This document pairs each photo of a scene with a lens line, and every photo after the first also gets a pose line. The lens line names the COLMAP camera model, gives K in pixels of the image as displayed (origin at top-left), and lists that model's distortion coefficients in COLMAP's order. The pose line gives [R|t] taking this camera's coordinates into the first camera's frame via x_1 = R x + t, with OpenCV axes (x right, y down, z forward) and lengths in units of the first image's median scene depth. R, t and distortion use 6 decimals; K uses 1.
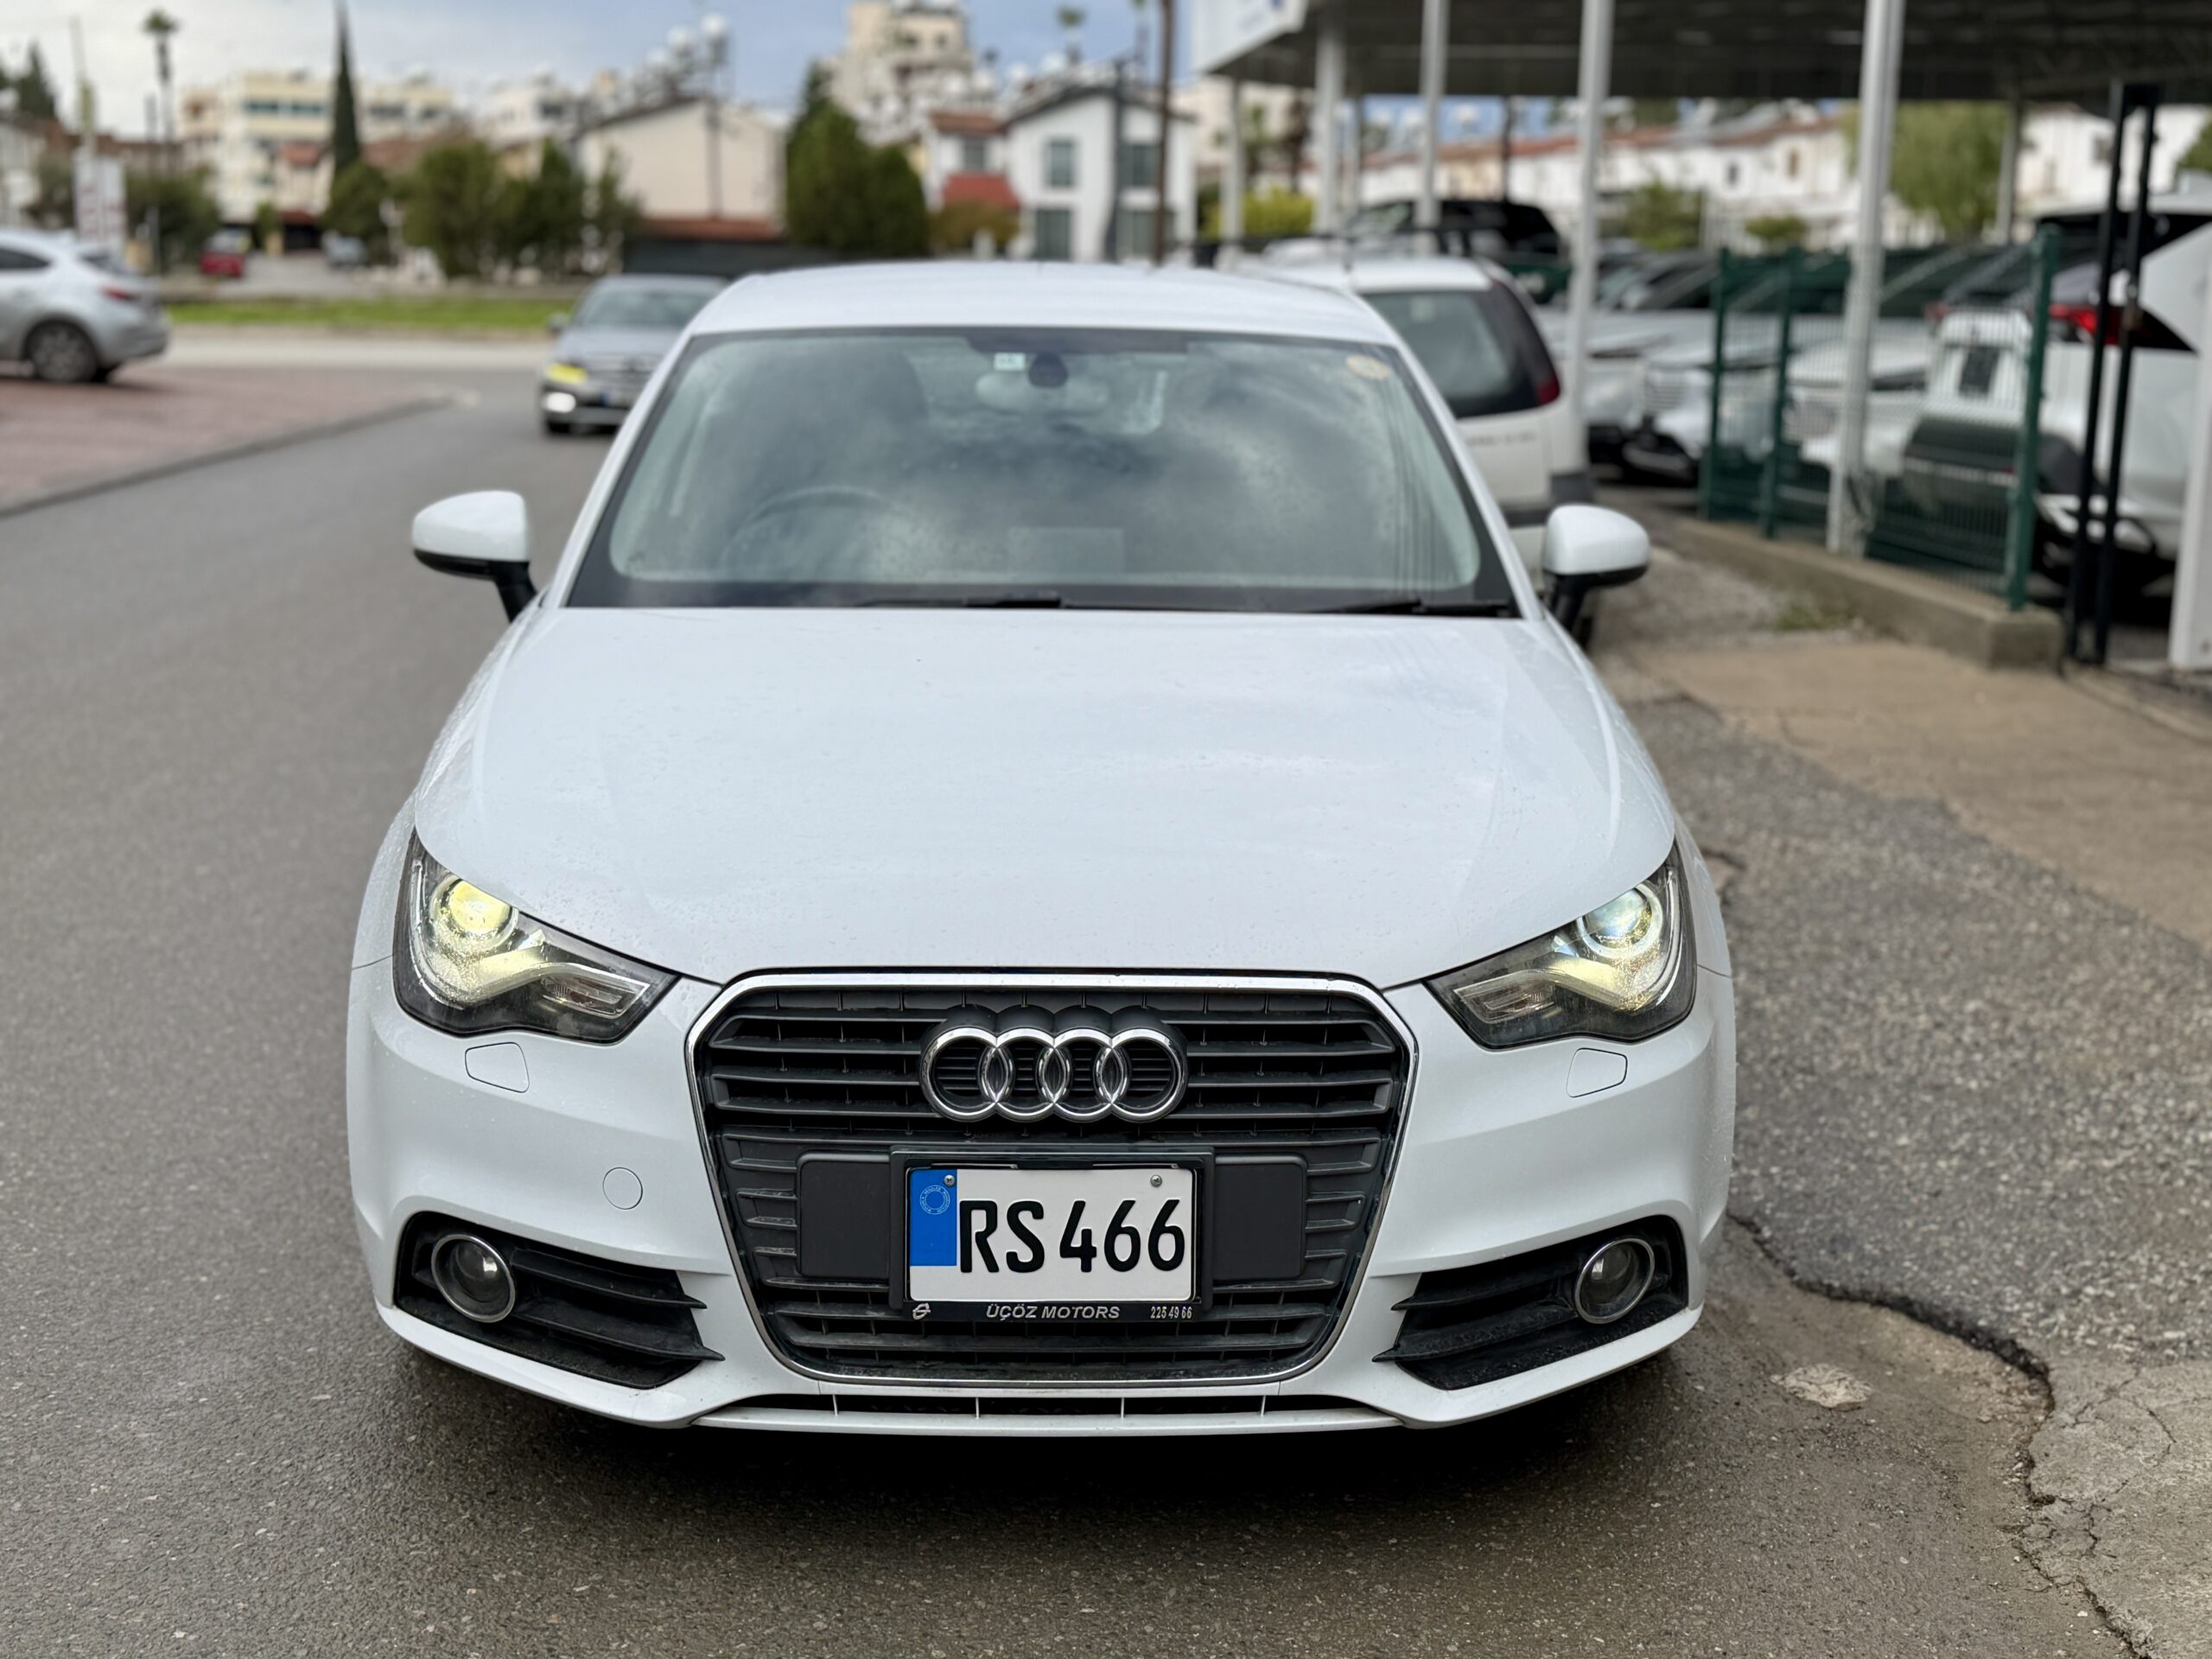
lens RADIAL K [[2725.8, 0, 1108.9], [0, 2725.8, 818.6], [0, 0, 1]] dist [0.079555, 0.000000]
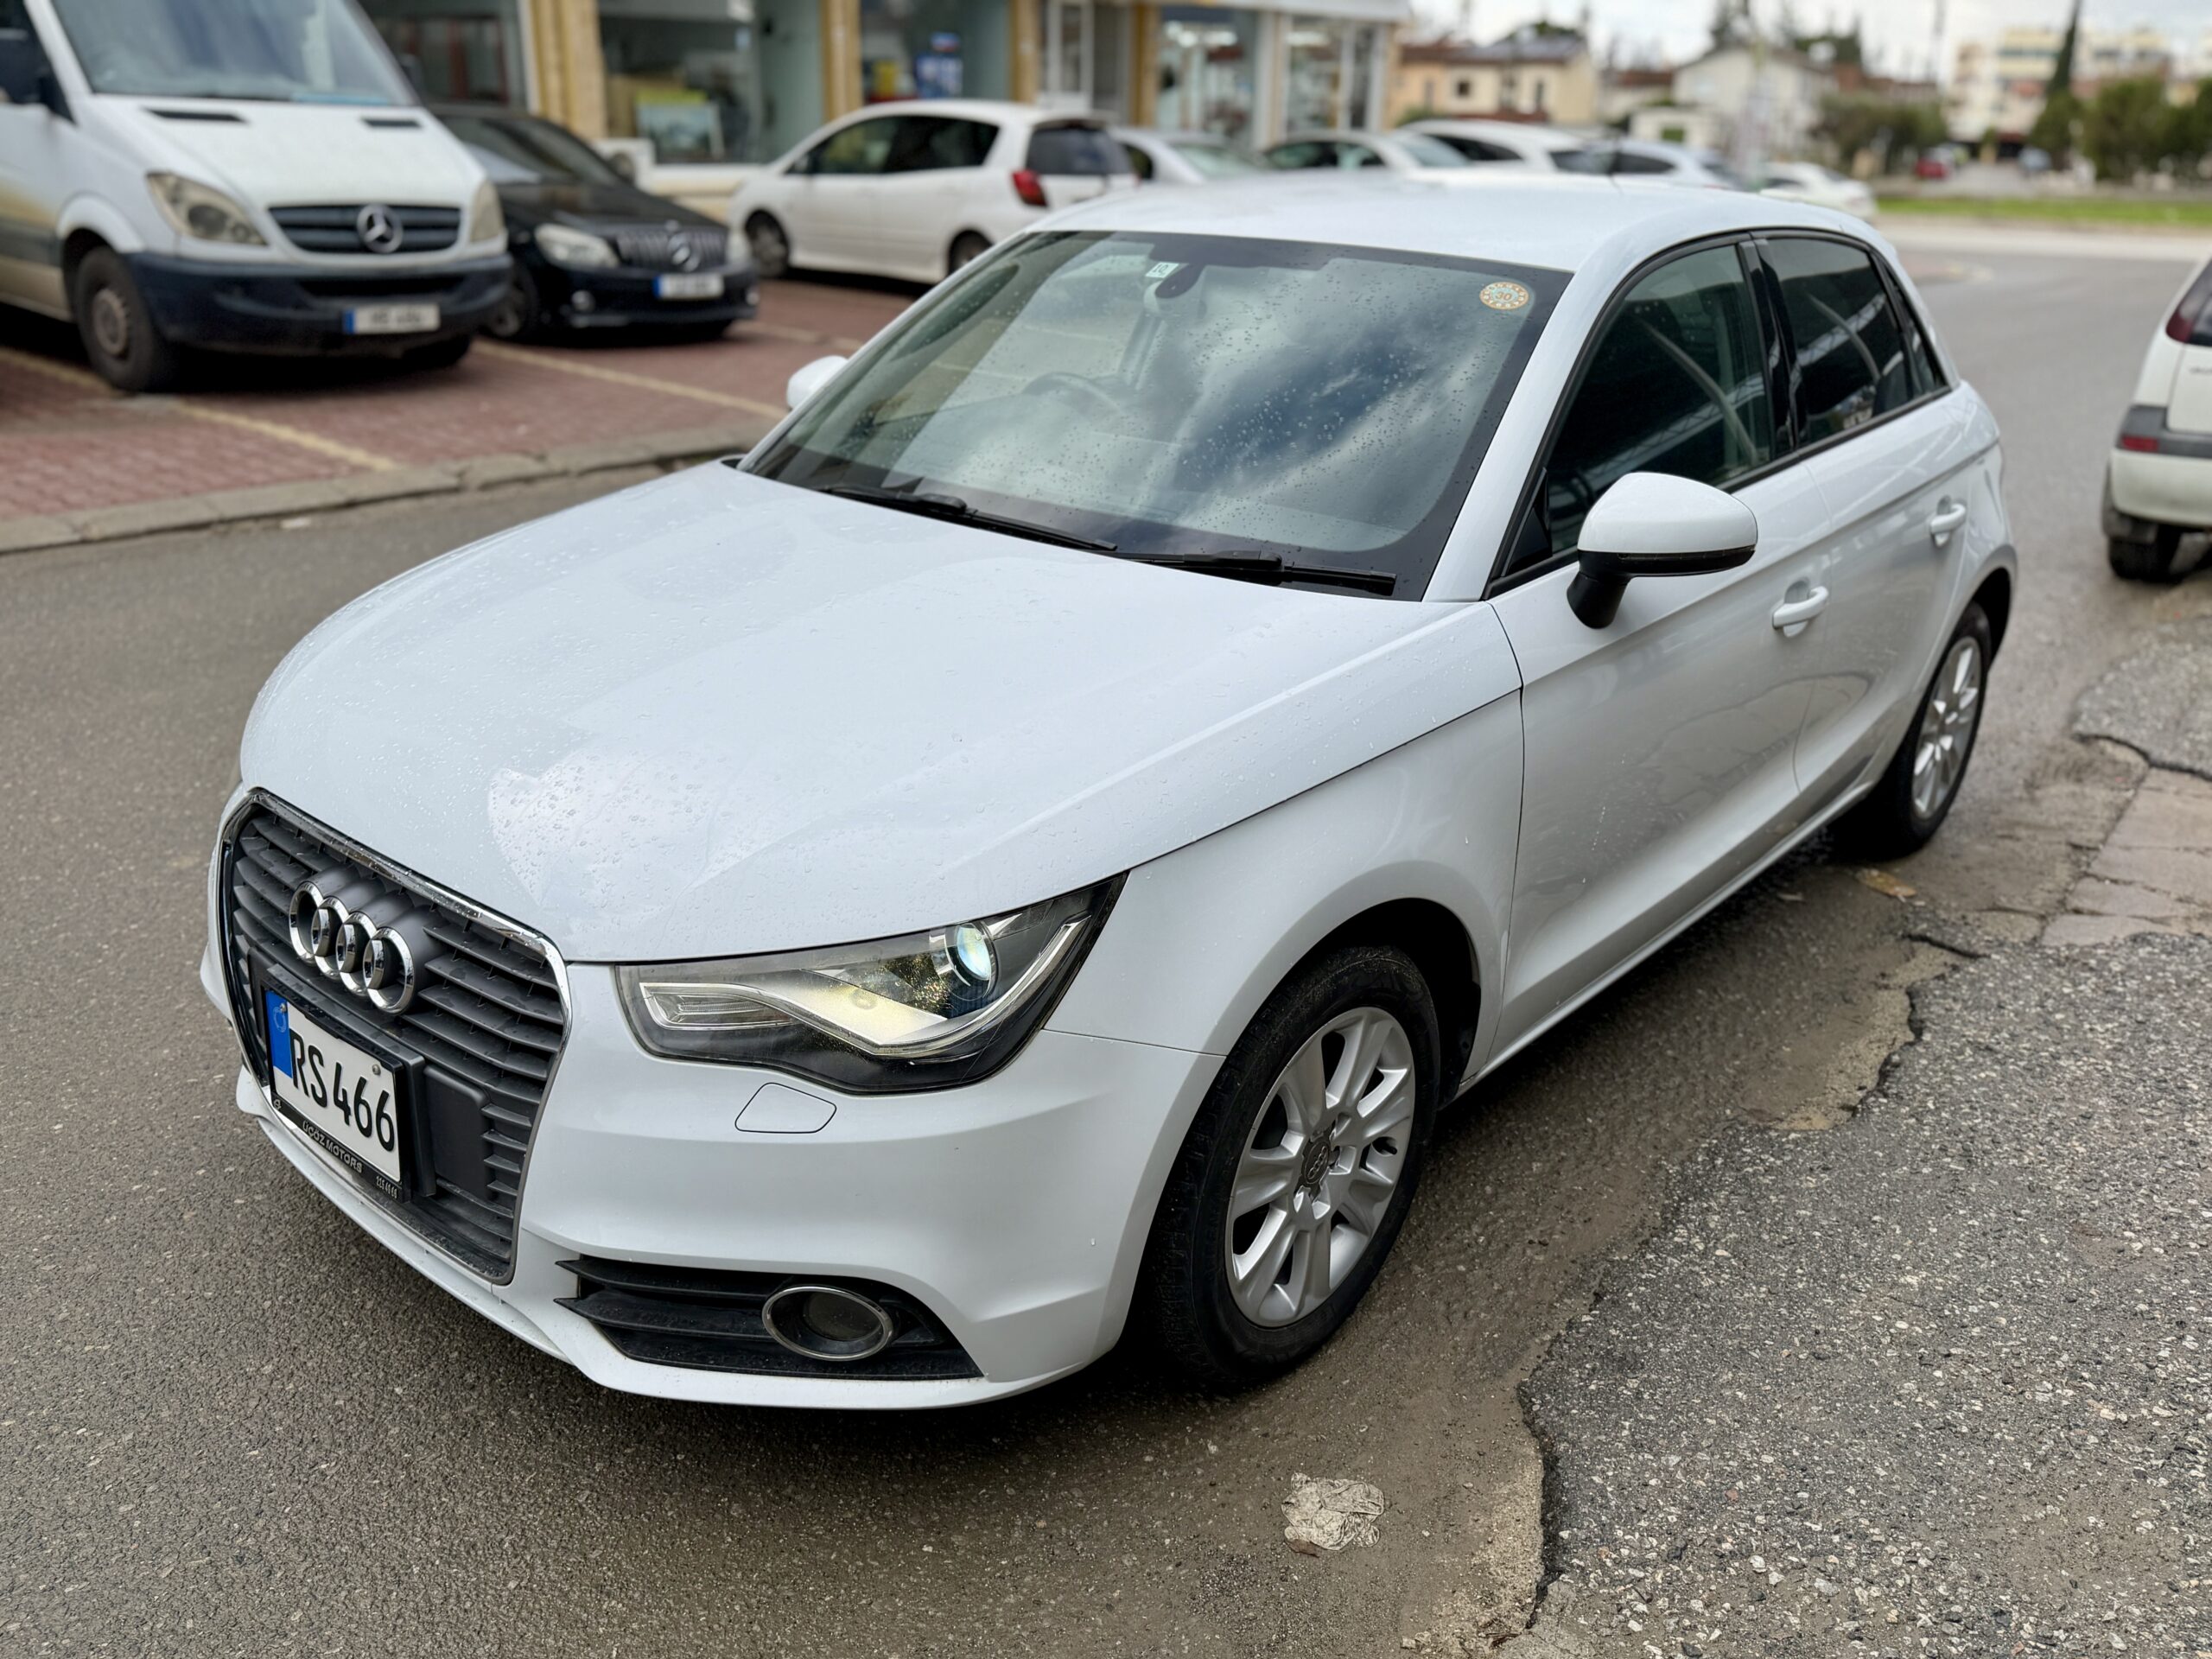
lens RADIAL K [[1750.8, 0, 1107.5], [0, 1750.8, 838.2], [0, 0, 1]] dist [0.015423, -0.021933]
pose [[0.736080, 0.256053, -0.626597, 0.504095], [-0.148867, 0.964265, 0.219160, -0.117722], [0.660322, -0.068040, 0.747894, 0.537697]]
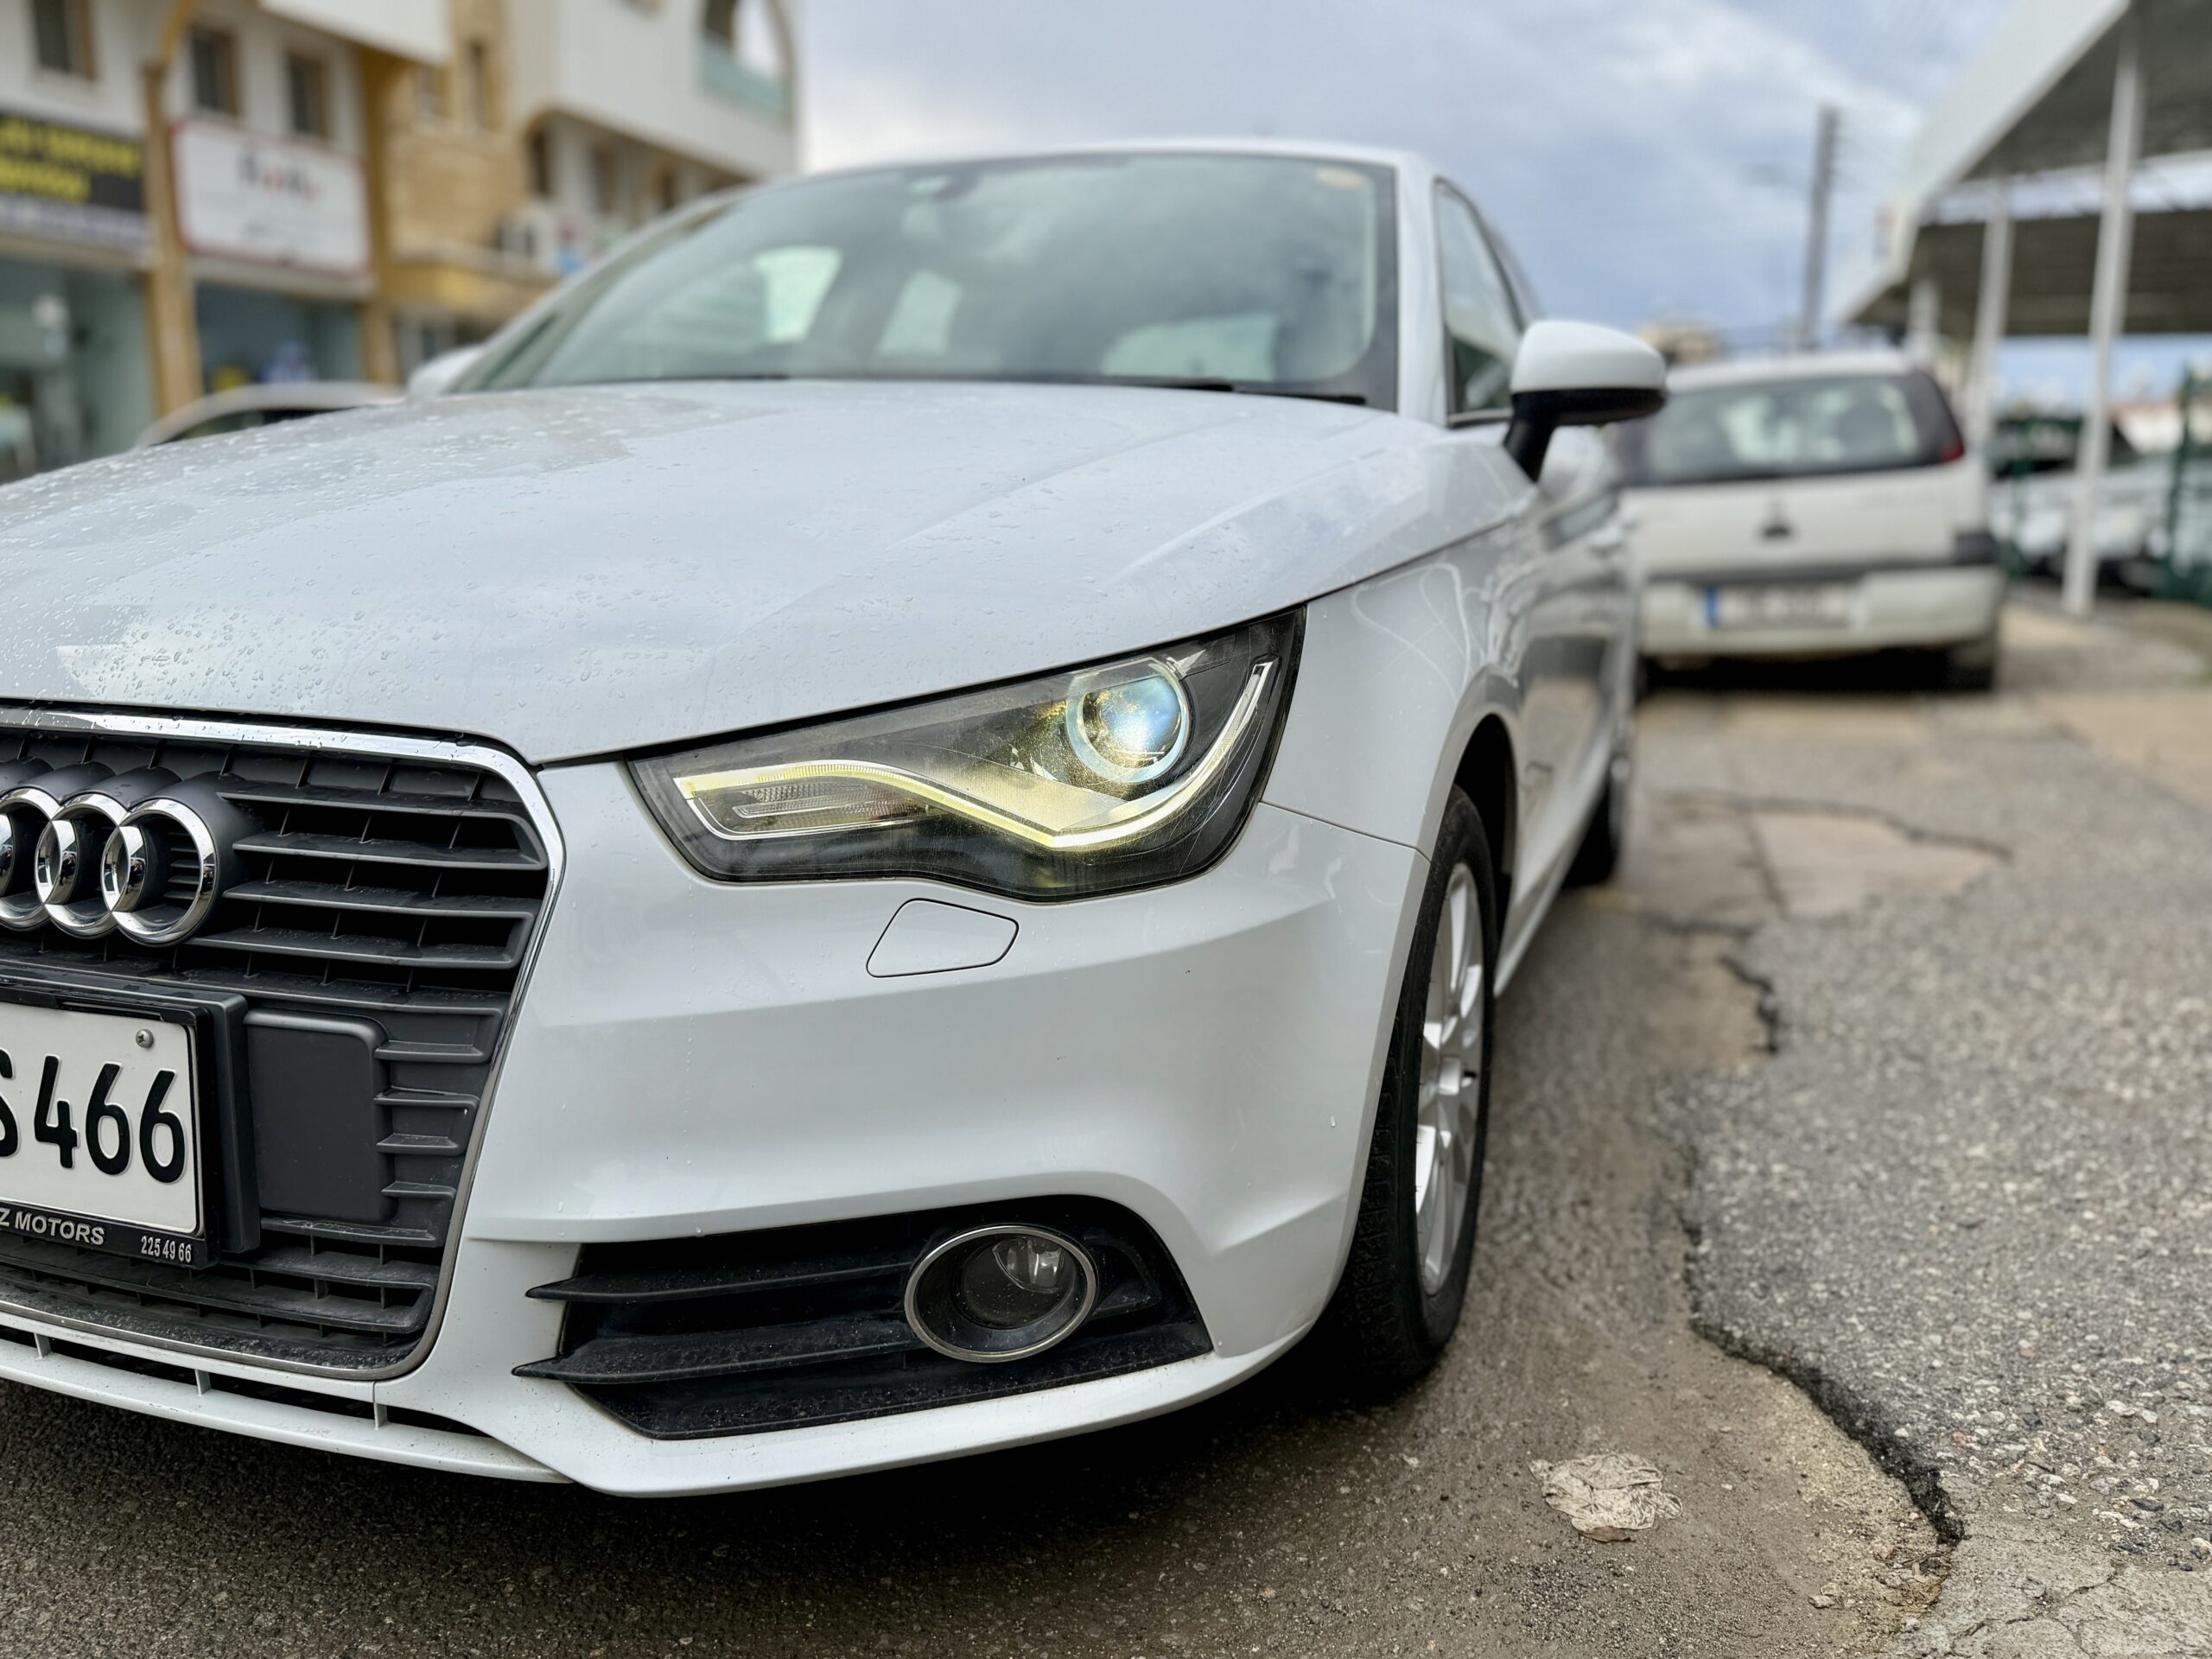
lens RADIAL K [[1750.8, 0, 1114.0], [0, 1750.8, 836.7], [0, 0, 1]] dist [0.015423, -0.021933]
pose [[0.928873, 0.059815, -0.365537, 0.293350], [-0.065377, 0.997857, -0.002844, 0.057439], [0.364583, 0.026540, 0.930793, 0.555277]]
